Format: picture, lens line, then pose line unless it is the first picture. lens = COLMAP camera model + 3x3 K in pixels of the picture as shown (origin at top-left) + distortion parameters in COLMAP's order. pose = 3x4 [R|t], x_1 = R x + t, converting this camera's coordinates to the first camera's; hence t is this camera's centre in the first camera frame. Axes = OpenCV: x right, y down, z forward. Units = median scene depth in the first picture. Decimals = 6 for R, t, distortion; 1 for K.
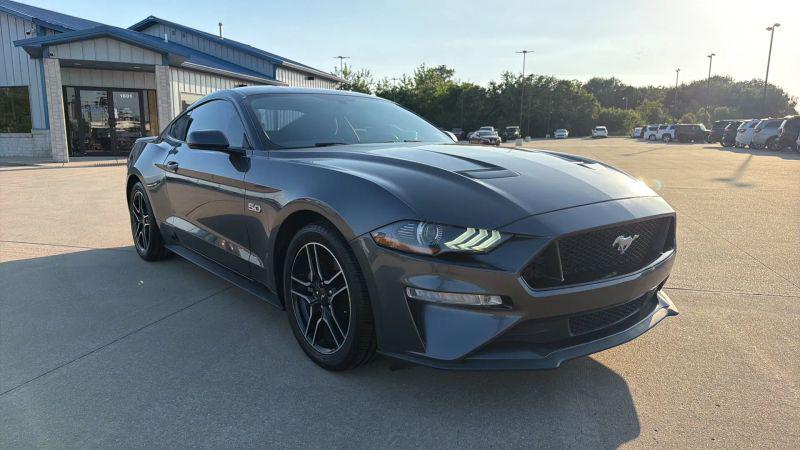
lens RADIAL K [[539.1, 0, 384.2], [0, 539.1, 237.2], [0, 0, 1]] dist [0.049442, -0.066714]
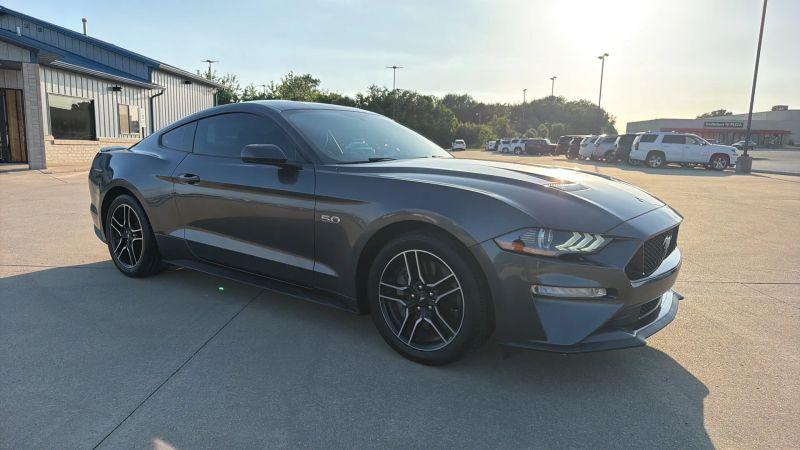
lens RADIAL K [[539.1, 0, 386.5], [0, 539.1, 233.4], [0, 0, 1]] dist [0.049442, -0.066714]
pose [[0.968654, -0.023542, 0.247294, -0.059305], [0.029113, 0.999398, -0.018894, -0.000602], [-0.246700, 0.025501, 0.968756, -0.006480]]
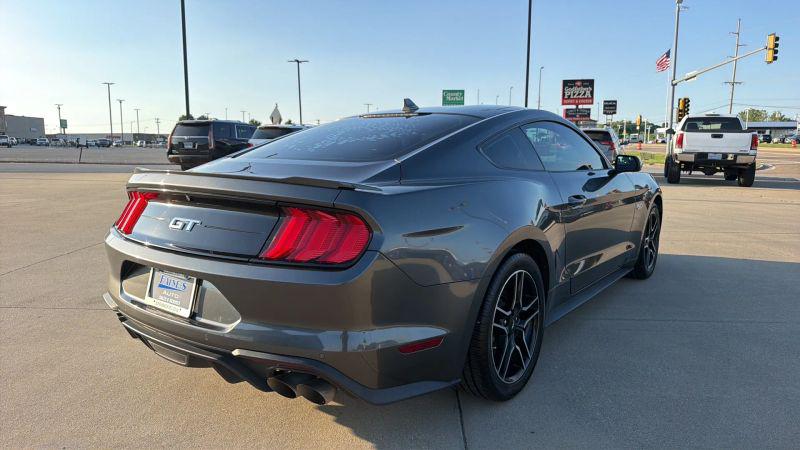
lens RADIAL K [[539.1, 0, 399.5], [0, 539.1, 225.7], [0, 0, 1]] dist [0.049442, -0.066714]
pose [[-0.264001, -0.139872, 0.954327, -0.223312], [0.176447, 0.965729, 0.190355, -0.060307], [-0.948246, 0.218642, -0.230273, 0.296496]]
